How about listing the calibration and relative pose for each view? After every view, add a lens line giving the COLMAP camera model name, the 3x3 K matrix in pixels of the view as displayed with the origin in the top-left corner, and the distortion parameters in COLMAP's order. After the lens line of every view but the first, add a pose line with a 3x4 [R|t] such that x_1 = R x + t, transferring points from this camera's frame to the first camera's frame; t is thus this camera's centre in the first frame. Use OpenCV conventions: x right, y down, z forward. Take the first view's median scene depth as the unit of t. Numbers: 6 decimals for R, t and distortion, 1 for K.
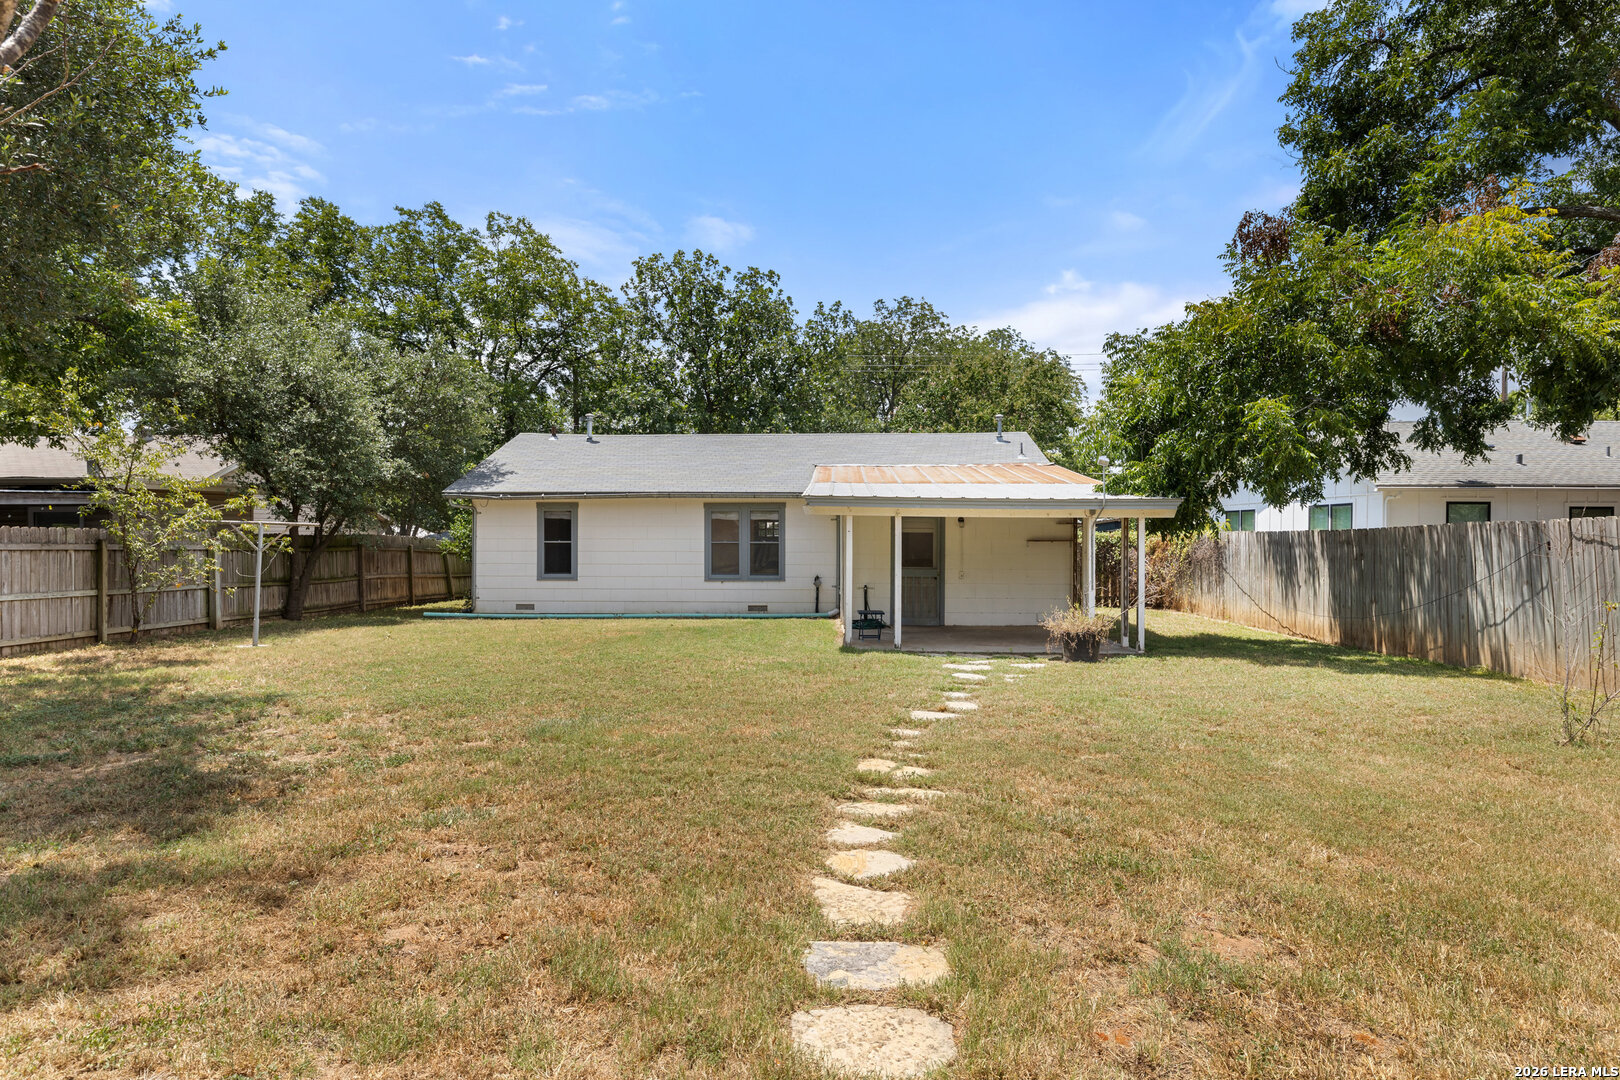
lens RADIAL K [[884.8, 0, 810.0], [0, 884.8, 540.0], [0, 0, 1]] dist [-0.001072, -0.000270]
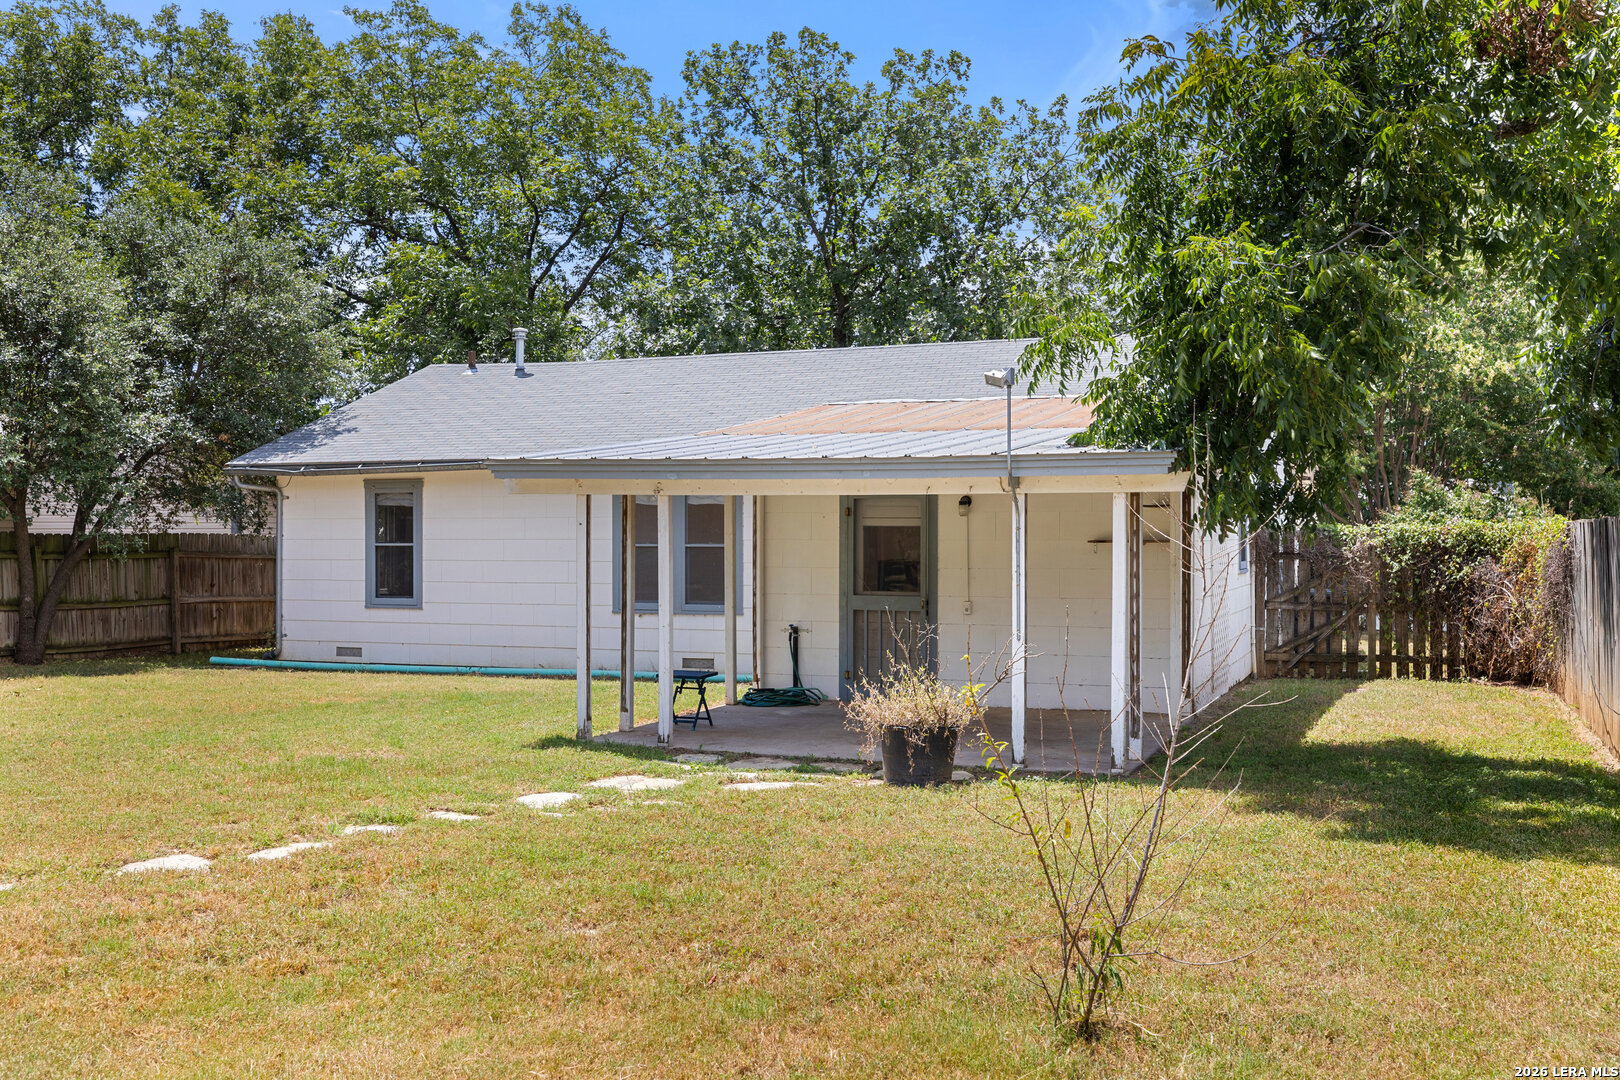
lens RADIAL K [[1567.8, 0, 811.2], [0, 1567.8, 531.3], [0, 0, 1]] dist [-0.009735, 0.009848]
pose [[0.944350, -0.003190, -0.328927, 0.330253], [0.000573, 0.999967, -0.008053, 0.002077], [0.328942, 0.007416, 0.944321, 0.092693]]
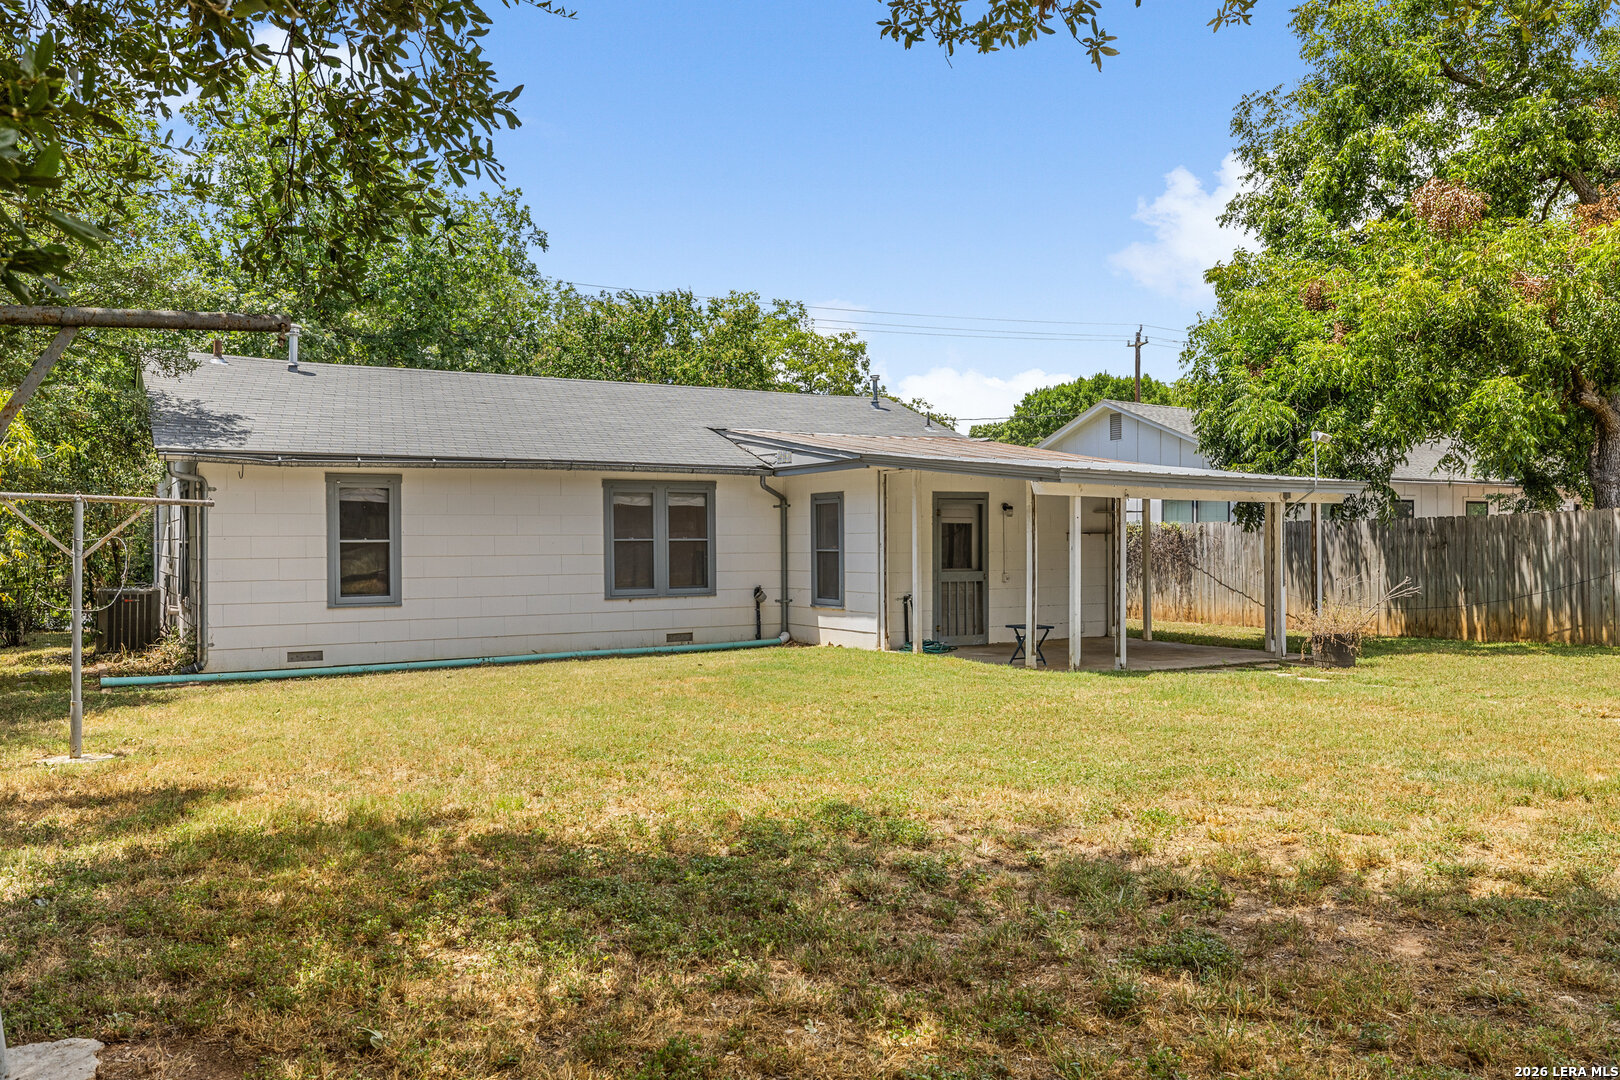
lens RADIAL K [[1197.1, 0, 810.0], [0, 1197.1, 540.0], [0, 0, 1]] dist [-0.000385, 0.000606]
pose [[0.832222, -0.006074, 0.554409, -0.479201], [0.010620, 0.999931, -0.004987, 0.008598], [-0.554341, 0.010038, 0.832229, 0.185117]]
